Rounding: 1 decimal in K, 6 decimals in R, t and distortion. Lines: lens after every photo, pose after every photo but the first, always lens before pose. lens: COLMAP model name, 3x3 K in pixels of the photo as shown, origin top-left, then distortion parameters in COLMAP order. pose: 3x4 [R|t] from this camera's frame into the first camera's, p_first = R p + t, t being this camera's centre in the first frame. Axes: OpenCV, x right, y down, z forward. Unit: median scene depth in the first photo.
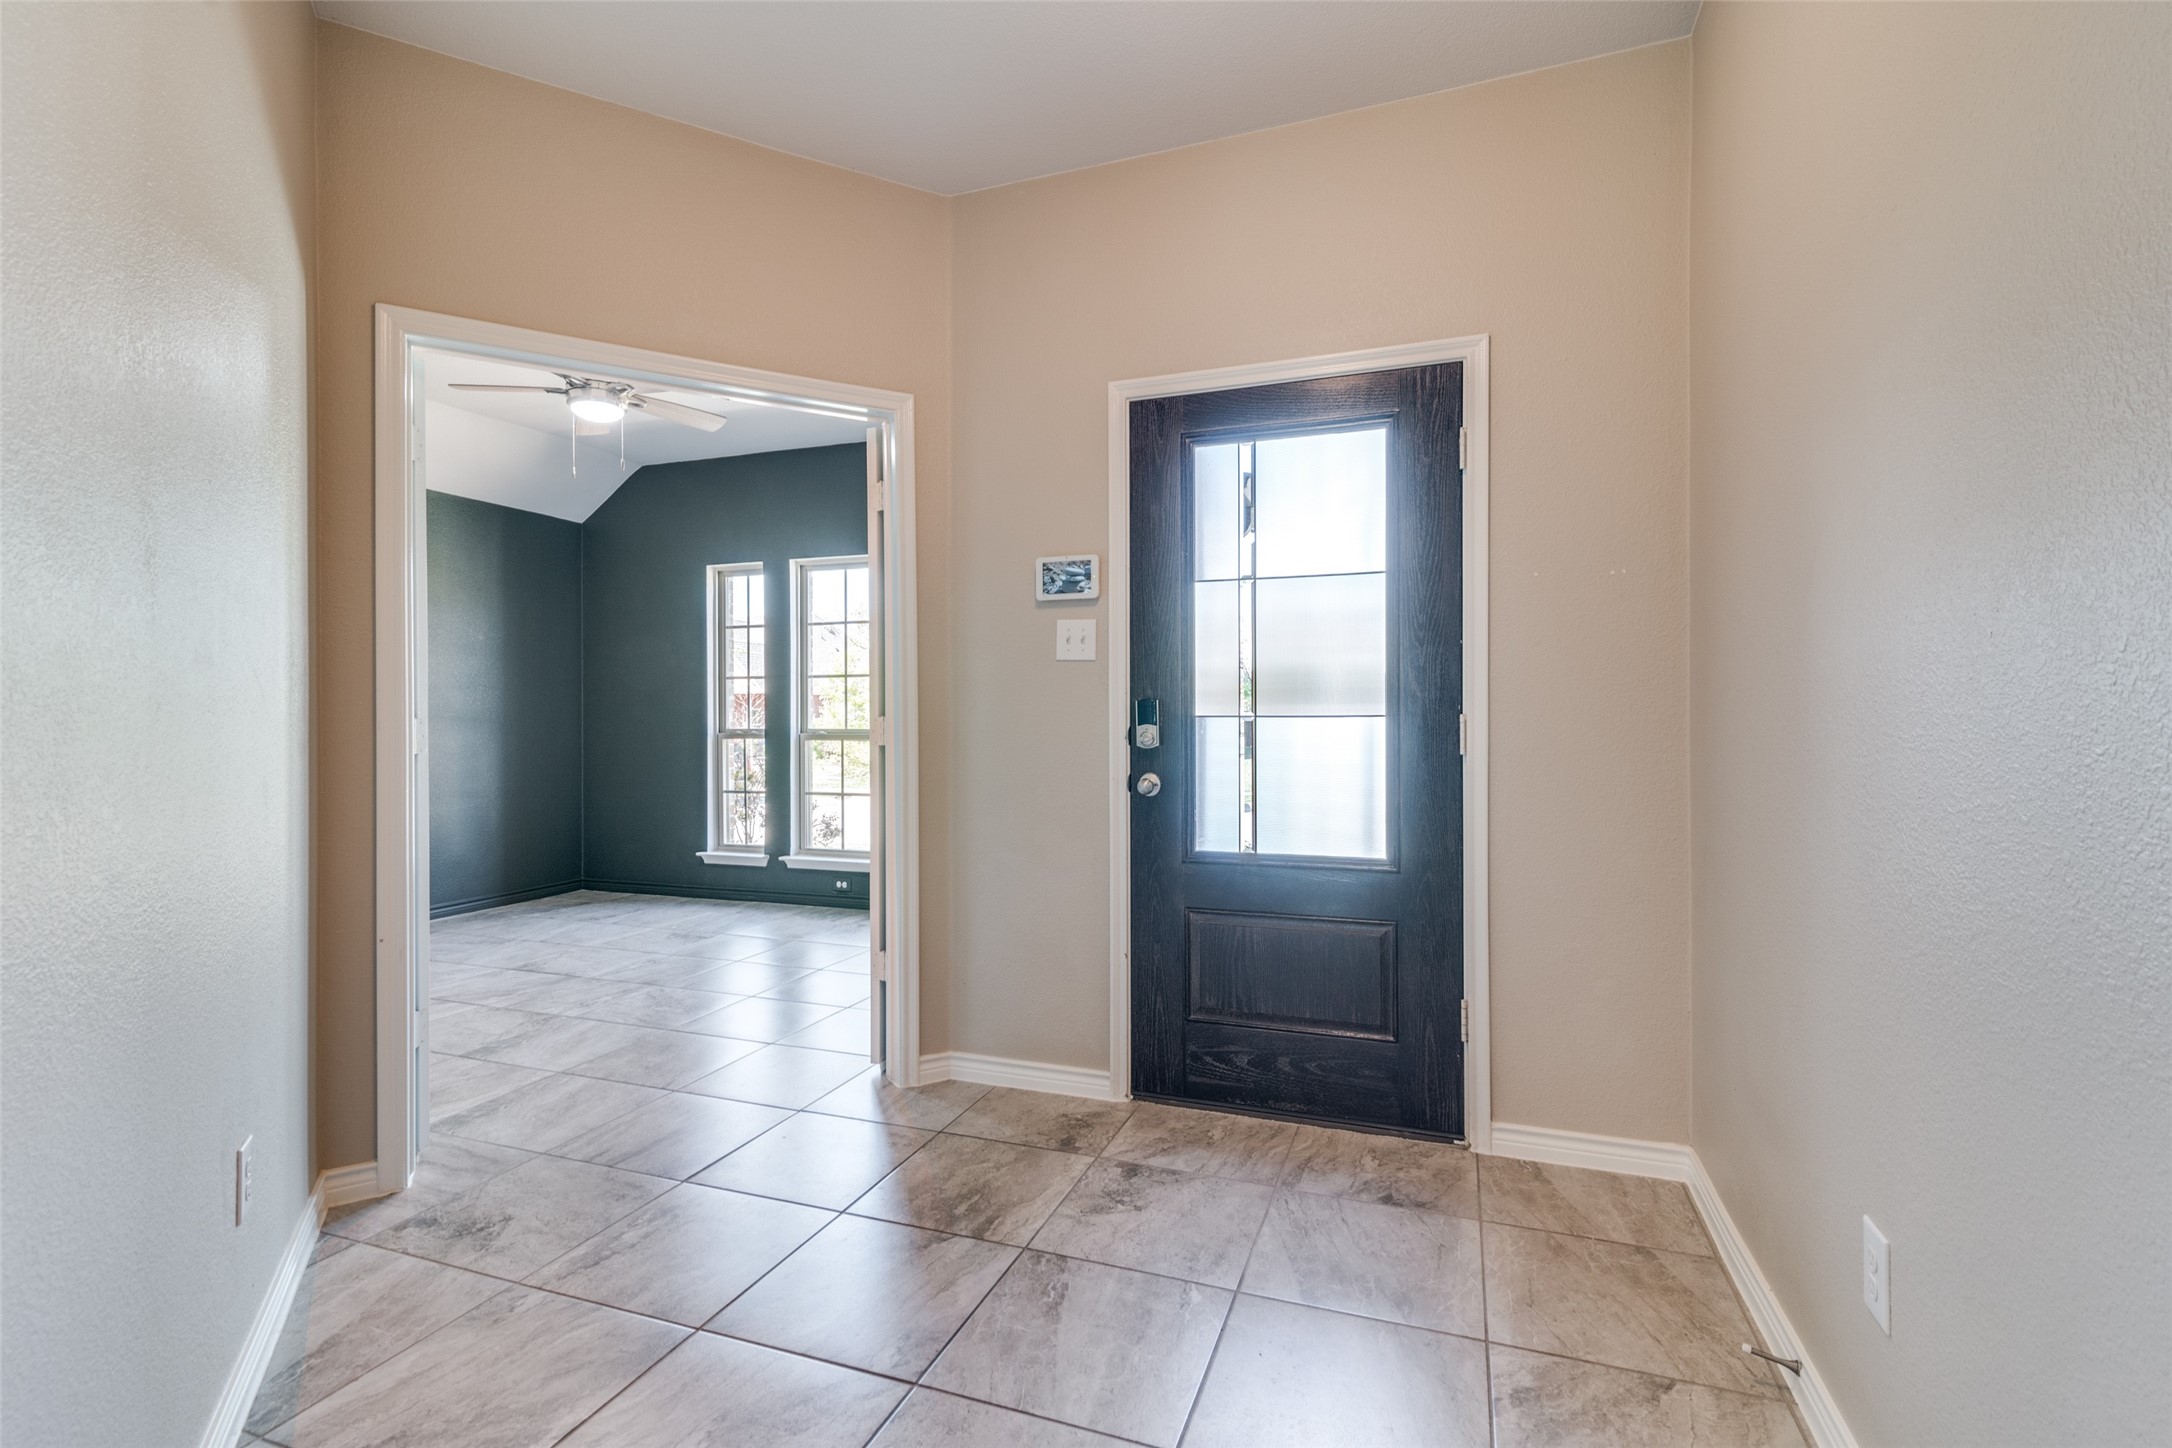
lens RADIAL K [[997.7, 0, 1089.3], [0, 997.7, 719.2], [0, 0, 1]] dist [0.024333, 0.000135]
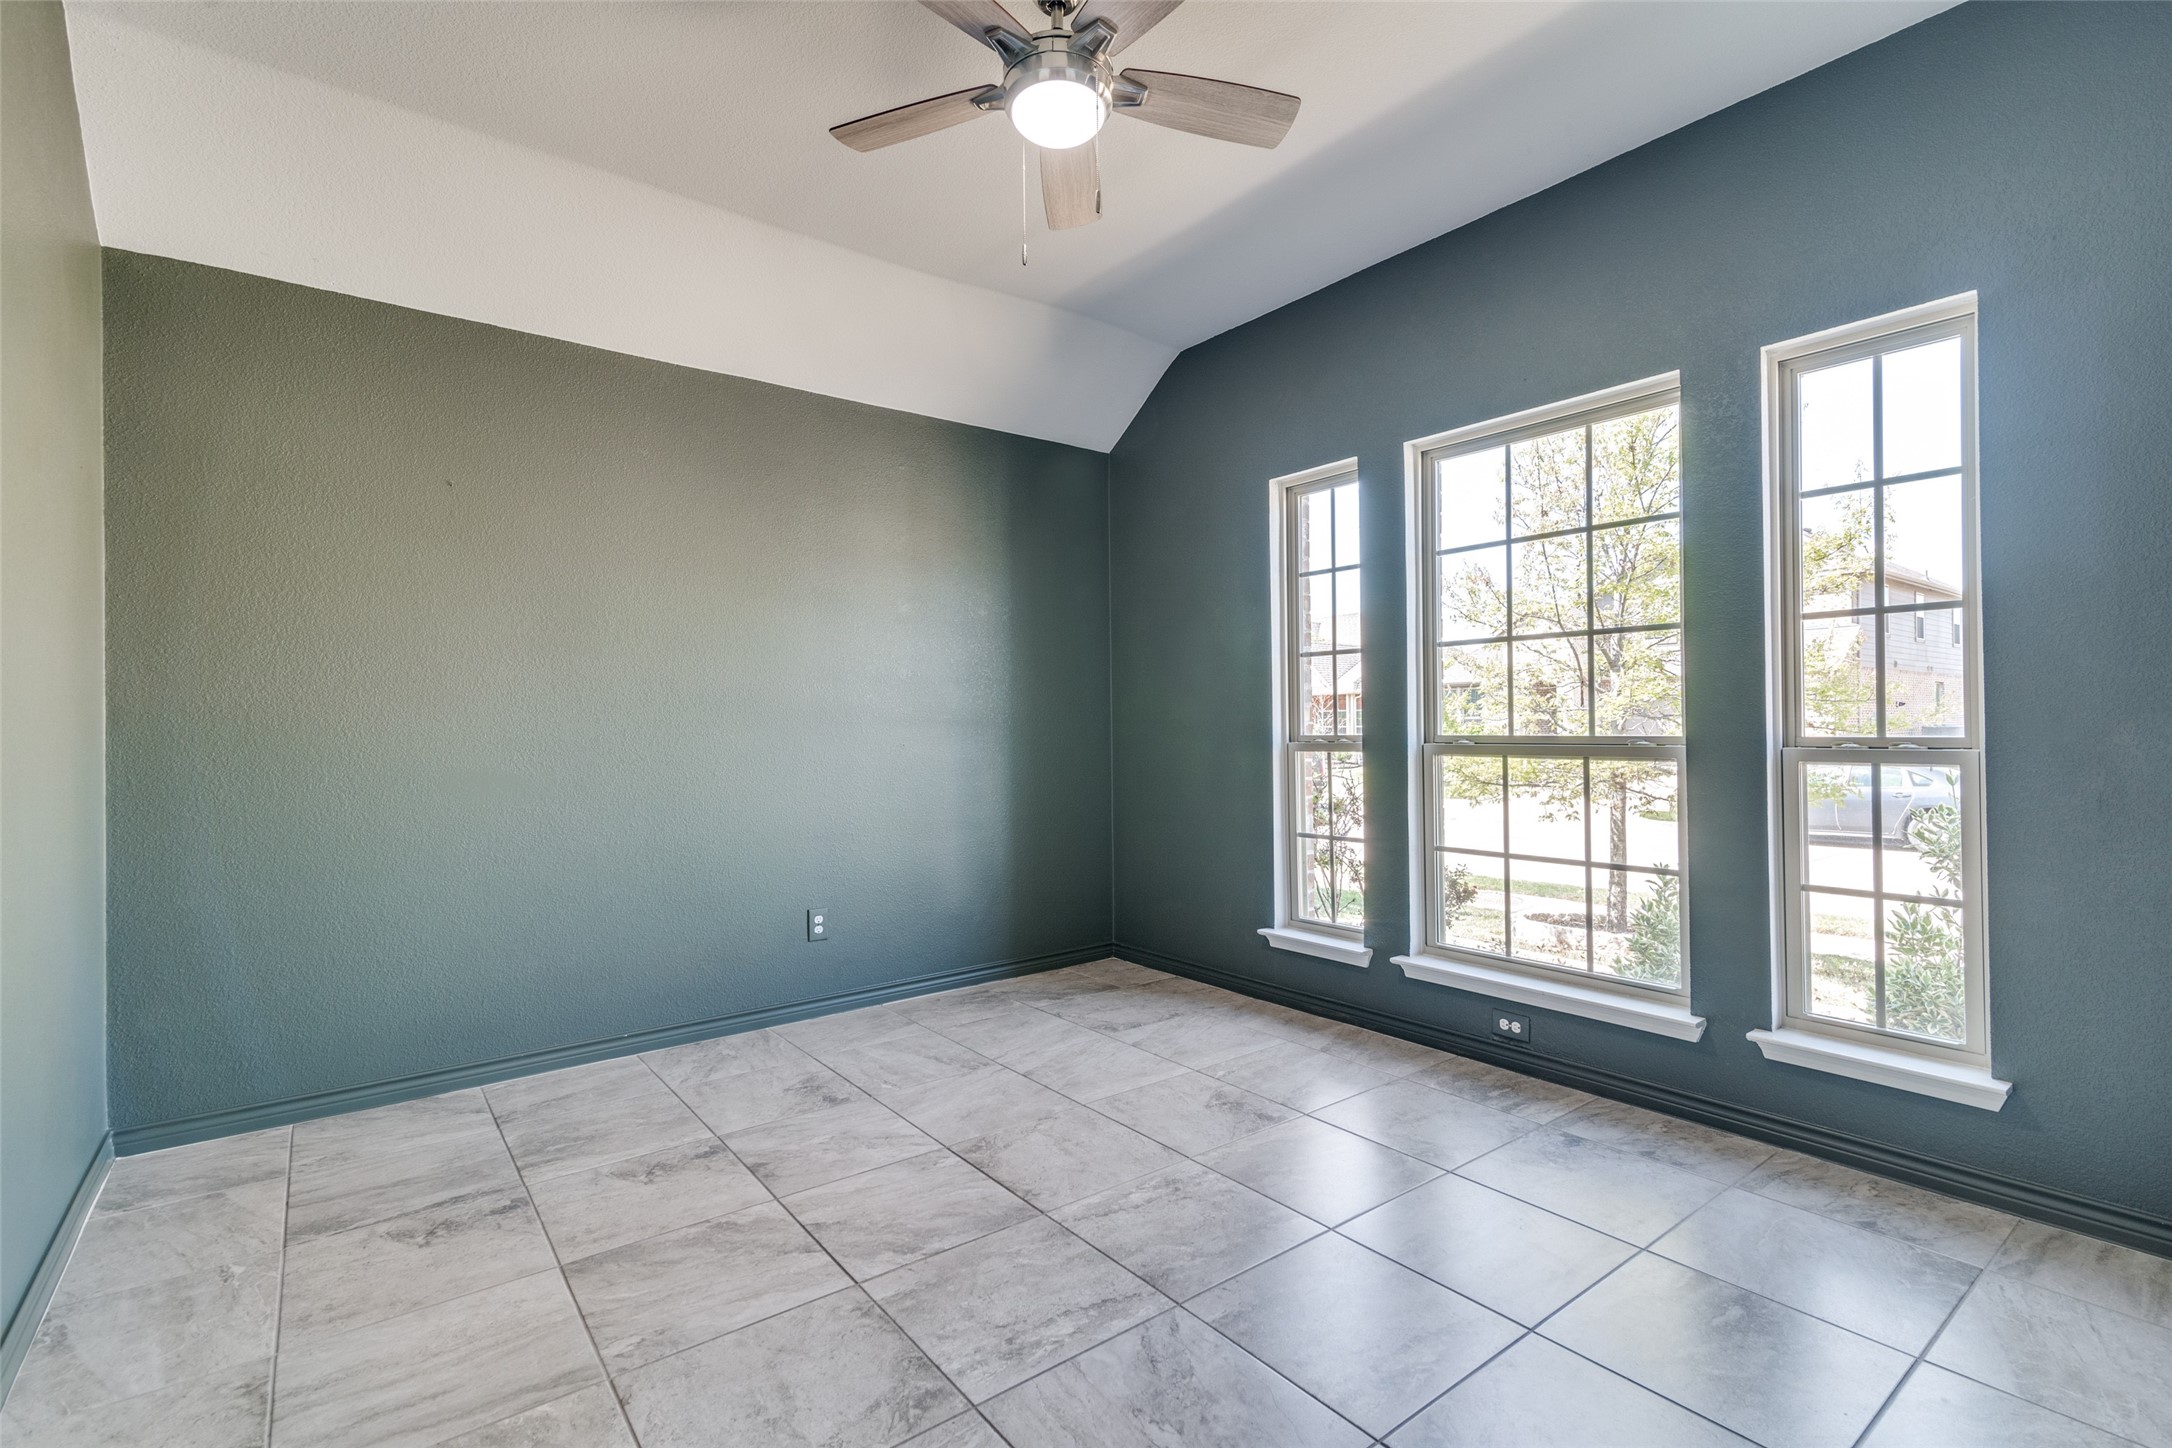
lens RADIAL K [[997.7, 0, 1089.3], [0, 997.7, 719.2], [0, 0, 1]] dist [0.024333, 0.000135]
pose [[0.850037, -0.009286, -0.526641, -0.148956], [0.007846, 0.999957, -0.004968, 0.001473], [0.526664, 0.000091, 0.850073, 0.407343]]
